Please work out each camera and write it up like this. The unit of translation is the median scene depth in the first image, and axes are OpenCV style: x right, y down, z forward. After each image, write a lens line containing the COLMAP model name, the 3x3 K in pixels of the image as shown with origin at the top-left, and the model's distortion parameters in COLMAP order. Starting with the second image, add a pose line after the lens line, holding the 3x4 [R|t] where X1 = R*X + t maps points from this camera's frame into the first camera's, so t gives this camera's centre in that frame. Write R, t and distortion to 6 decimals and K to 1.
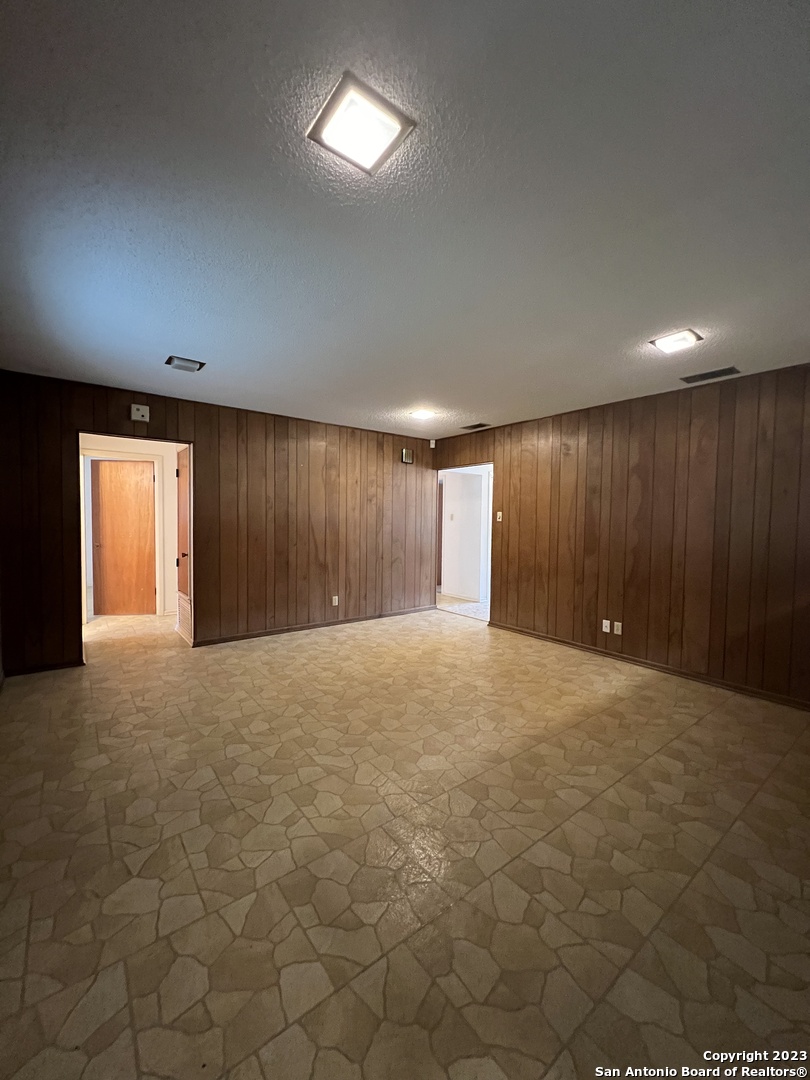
lens RADIAL K [[435.7, 0, 396.6], [0, 435.7, 541.6], [0, 0, 1]] dist [-0.000757, 0.001814]
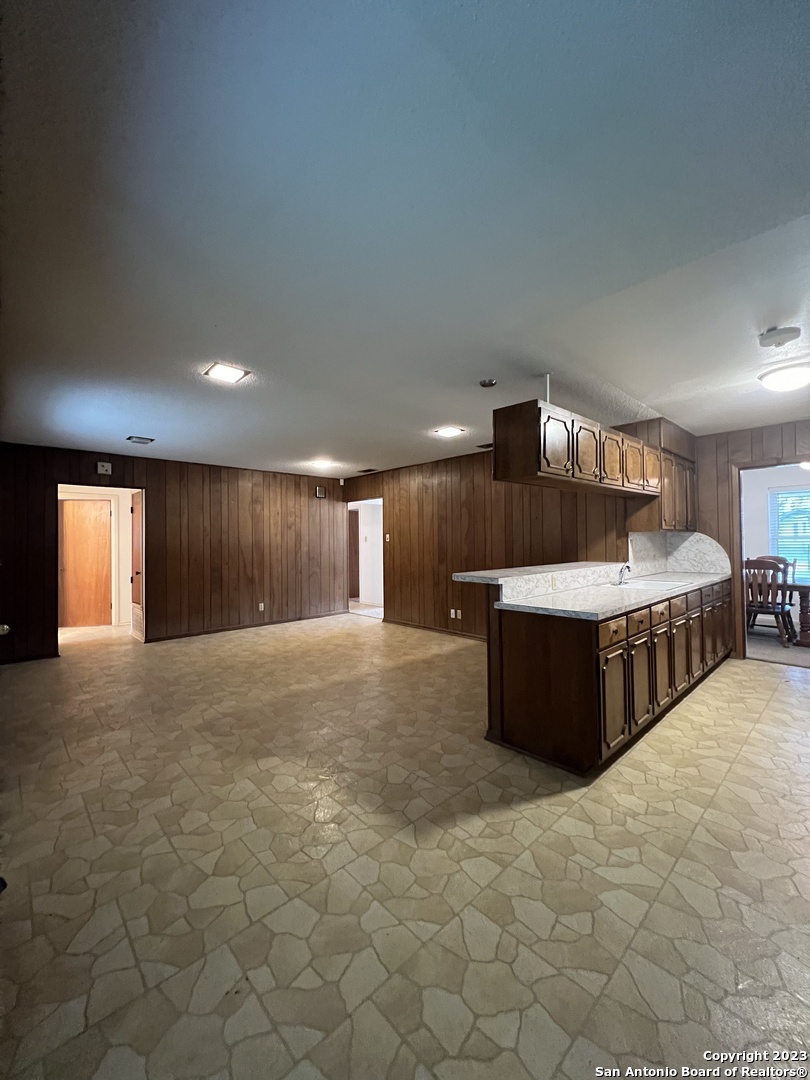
lens RADIAL K [[435.7, 0, 397.2], [0, 435.7, 530.0], [0, 0, 1]] dist [-0.000757, 0.001814]
pose [[0.994475, -0.023771, 0.102244, 0.139338], [0.031463, 0.996740, -0.074291, 0.019879], [-0.100144, 0.077097, 0.991981, -0.340492]]
